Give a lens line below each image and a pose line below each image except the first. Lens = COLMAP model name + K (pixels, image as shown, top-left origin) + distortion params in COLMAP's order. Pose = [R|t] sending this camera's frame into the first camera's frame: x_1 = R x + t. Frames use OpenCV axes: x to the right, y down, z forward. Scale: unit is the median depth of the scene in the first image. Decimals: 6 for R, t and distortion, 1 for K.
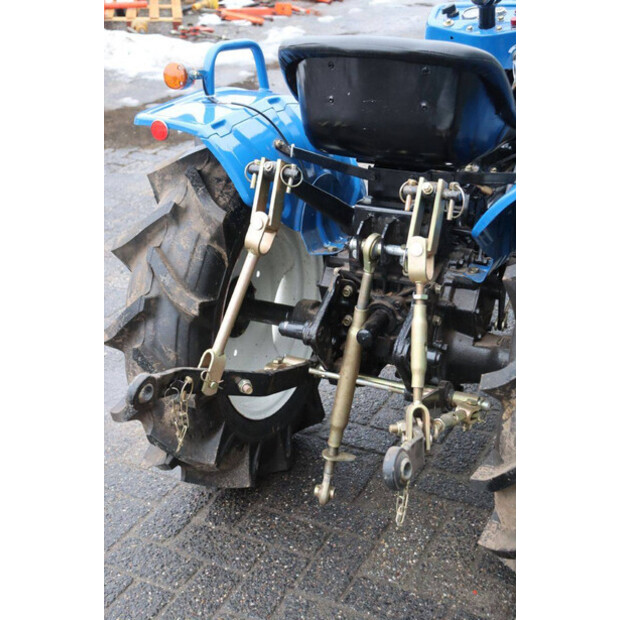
lens RADIAL K [[950.5, 0, 310.6], [0, 950.5, 313.8], [0, 0, 1]] dist [0.155351, 0.000000]
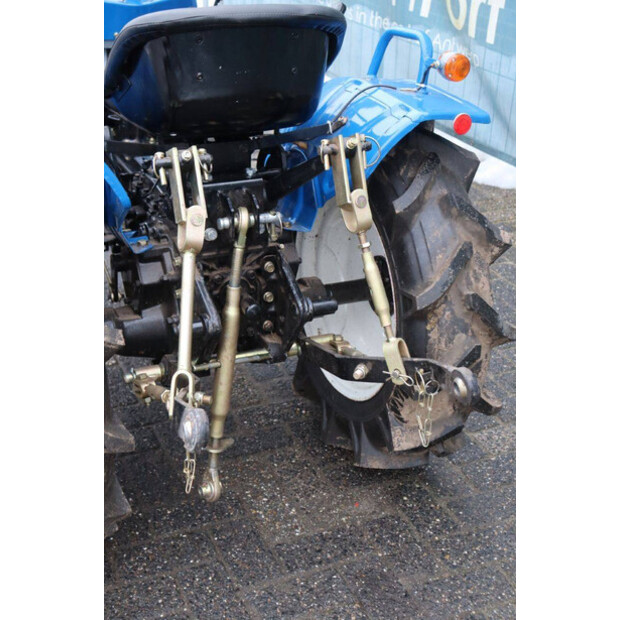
lens RADIAL K [[950.5, 0, 311.7], [0, 950.5, 314.6], [0, 0, 1]] dist [0.155351, 0.000000]
pose [[0.619132, -0.300515, 0.725511, -0.604977], [0.280793, 0.947519, 0.152851, -0.103631], [-0.733370, 0.109084, 0.671021, 0.281326]]
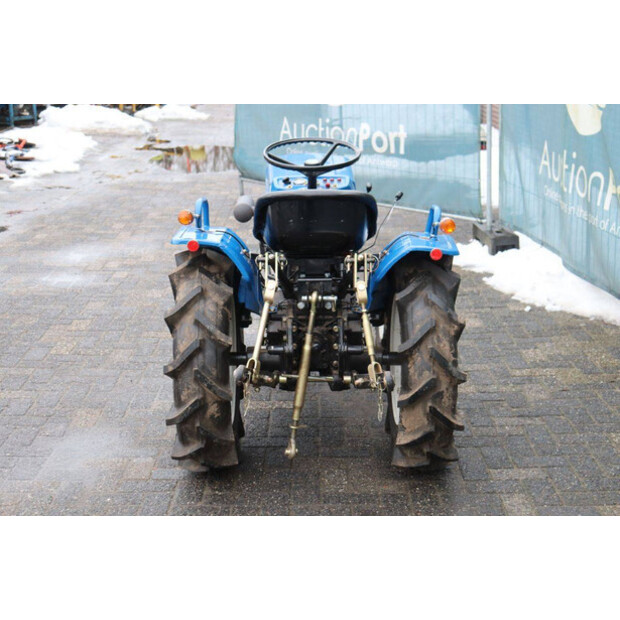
lens RADIAL K [[1072.7, 0, 312.7], [0, 1072.7, 304.4], [0, 0, 1]] dist [0.217014, 0.000000]
pose [[0.889347, -0.084790, 0.449303, -0.836607], [0.174021, 0.971471, -0.161125, 0.264035], [-0.422823, 0.221484, 0.878730, -0.792533]]
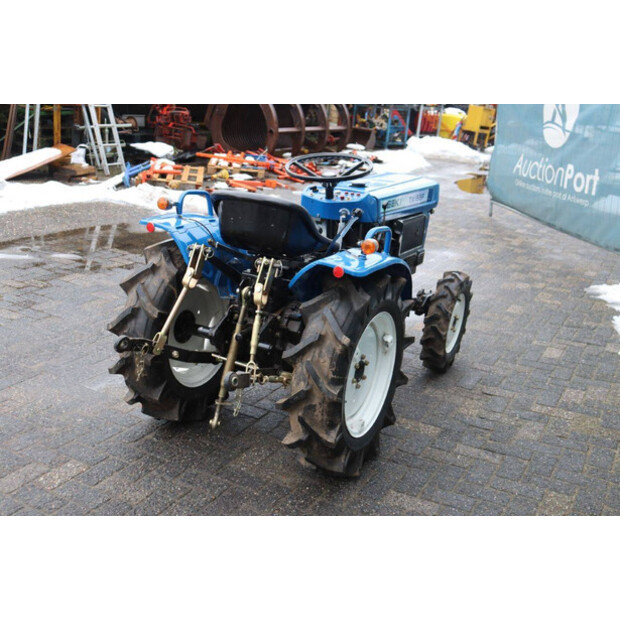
lens RADIAL K [[752.6, 0, 309.1], [0, 752.6, 311.1], [0, 0, 1]] dist [0.024721, 0.000000]
pose [[0.994955, 0.100229, 0.004258, 0.183822], [-0.098575, 0.984657, -0.143994, 0.176330], [-0.018625, 0.142848, 0.989569, -0.550992]]
